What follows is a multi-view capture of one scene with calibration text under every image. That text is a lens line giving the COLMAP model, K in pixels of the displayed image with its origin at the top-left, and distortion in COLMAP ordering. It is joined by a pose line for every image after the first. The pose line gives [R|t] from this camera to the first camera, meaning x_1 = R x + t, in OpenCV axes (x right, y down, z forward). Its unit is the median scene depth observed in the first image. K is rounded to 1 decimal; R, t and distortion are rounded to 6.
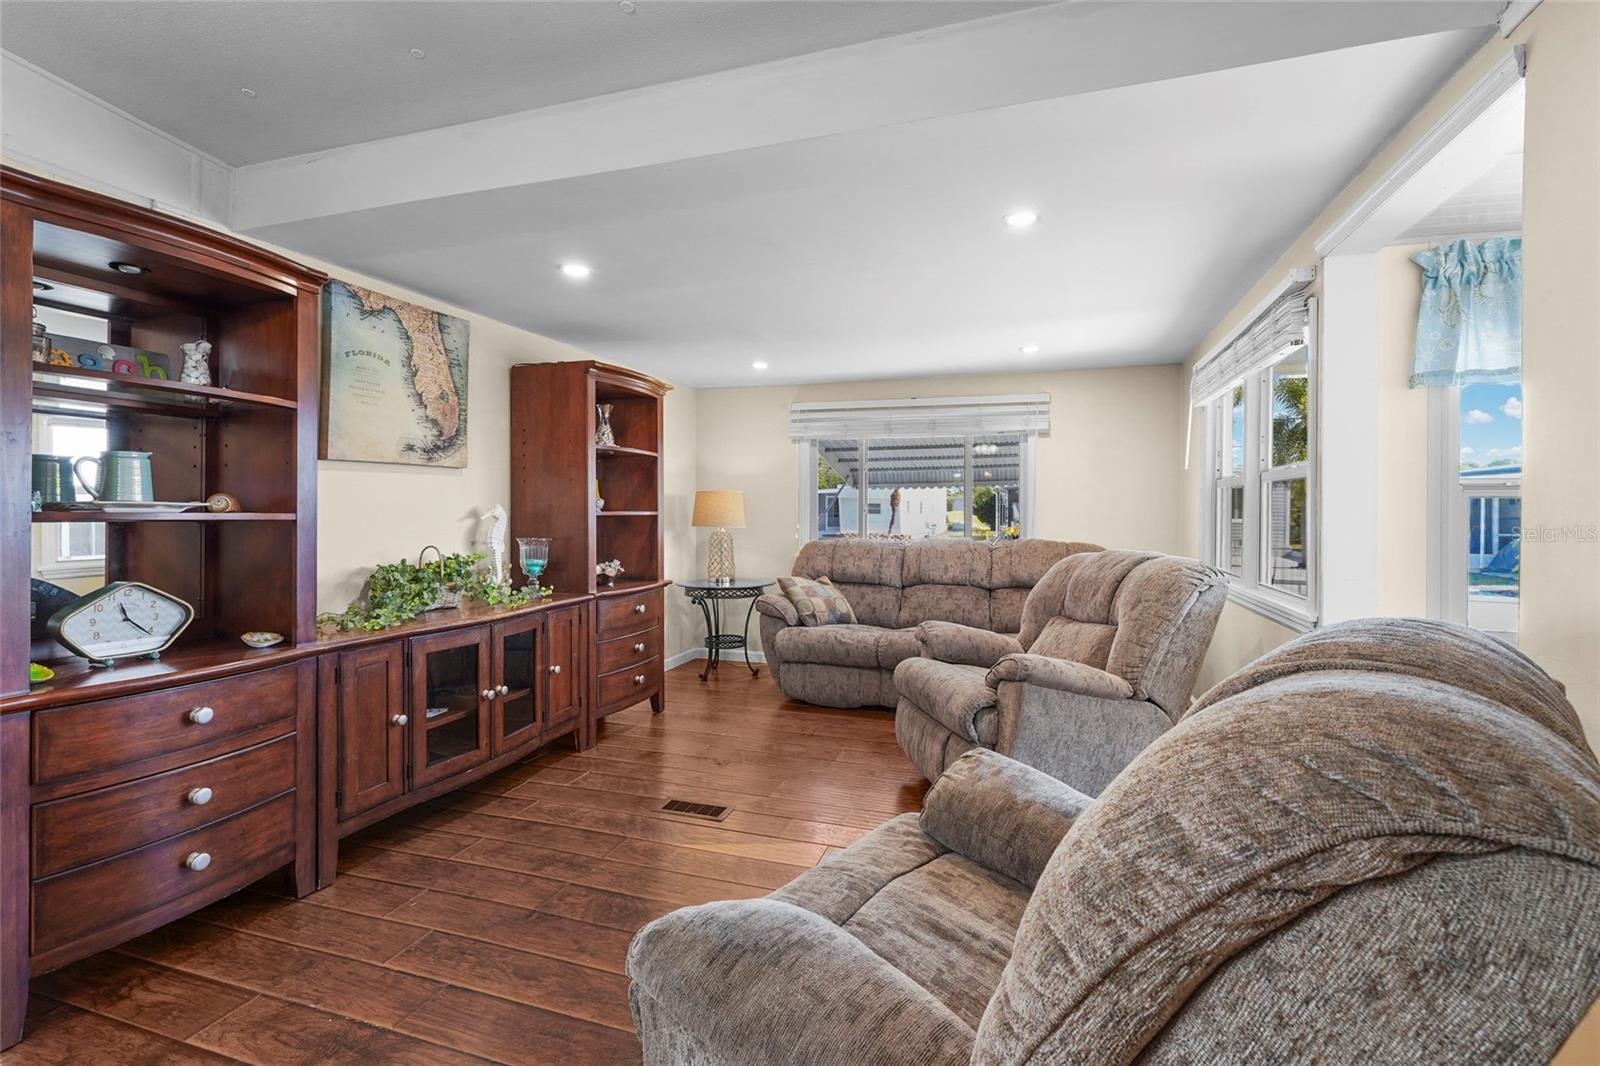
lens RADIAL K [[708.9, 0, 819.1], [0, 708.9, 510.0], [0, 0, 1]] dist [-0.007793, 0.002290]
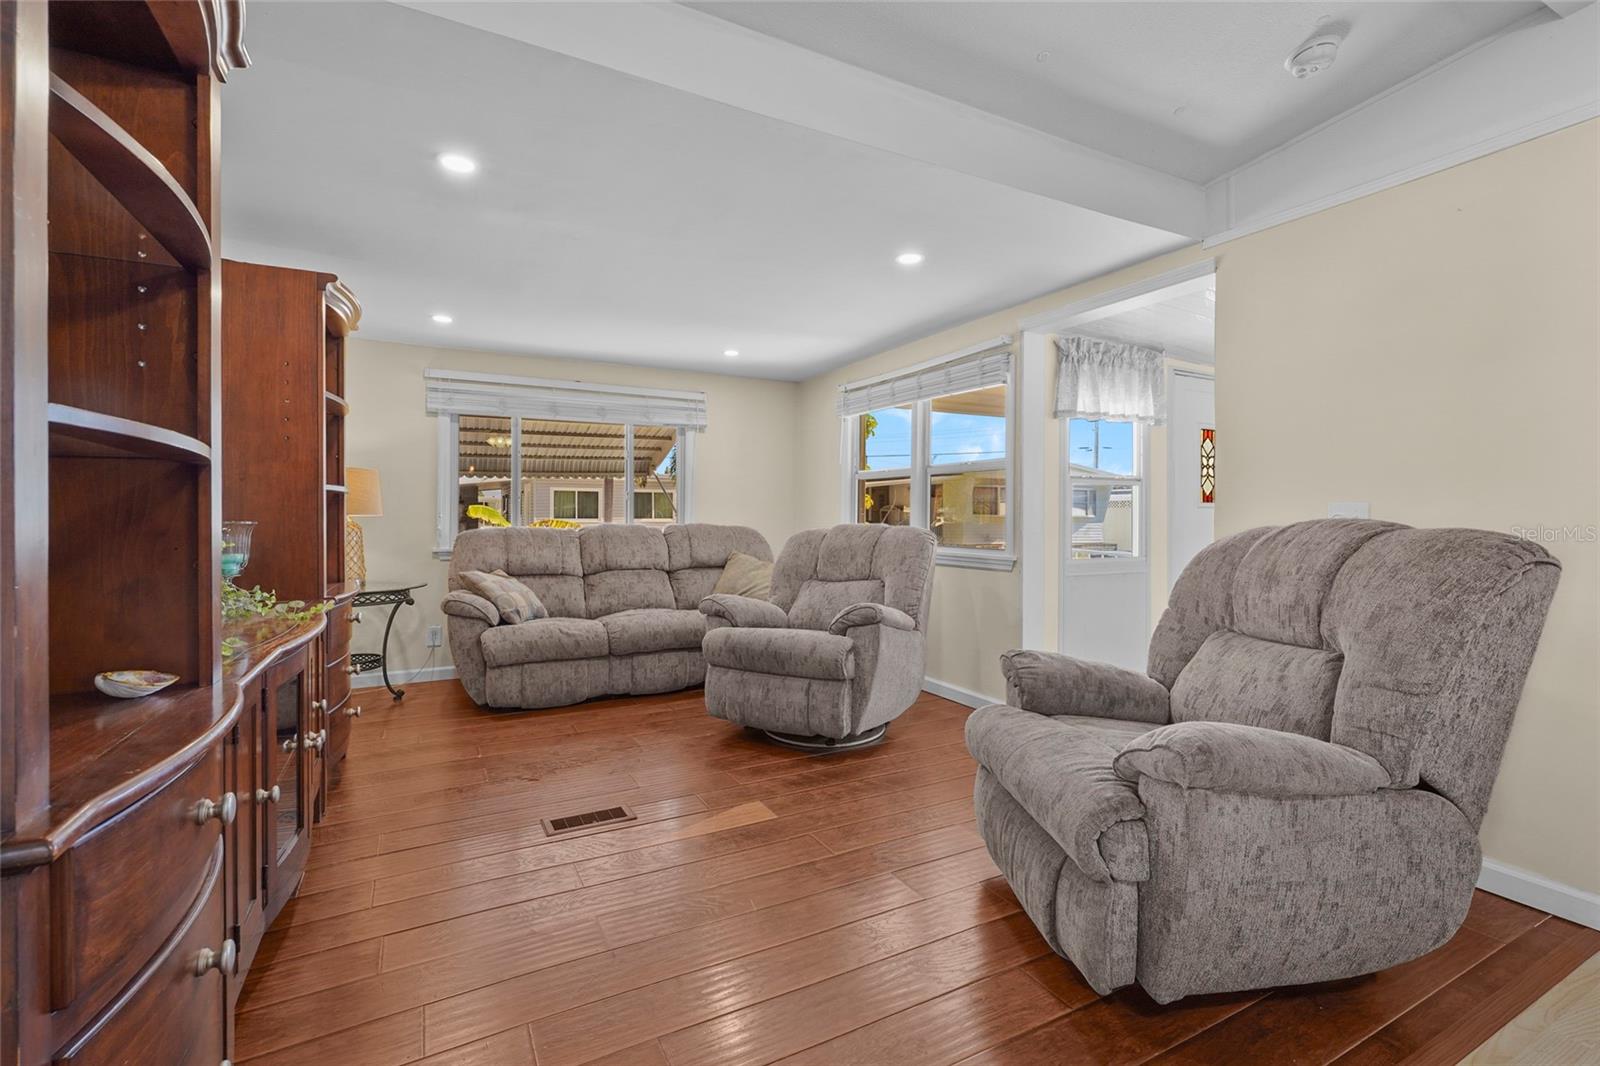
lens RADIAL K [[708.9, 0, 794.3], [0, 708.9, 518.0], [0, 0, 1]] dist [-0.007793, 0.002290]
pose [[0.701643, -0.006596, 0.712498, -0.386617], [0.002469, 0.999974, 0.006826, 0.025036], [-0.712524, -0.003030, 0.701641, 0.122554]]
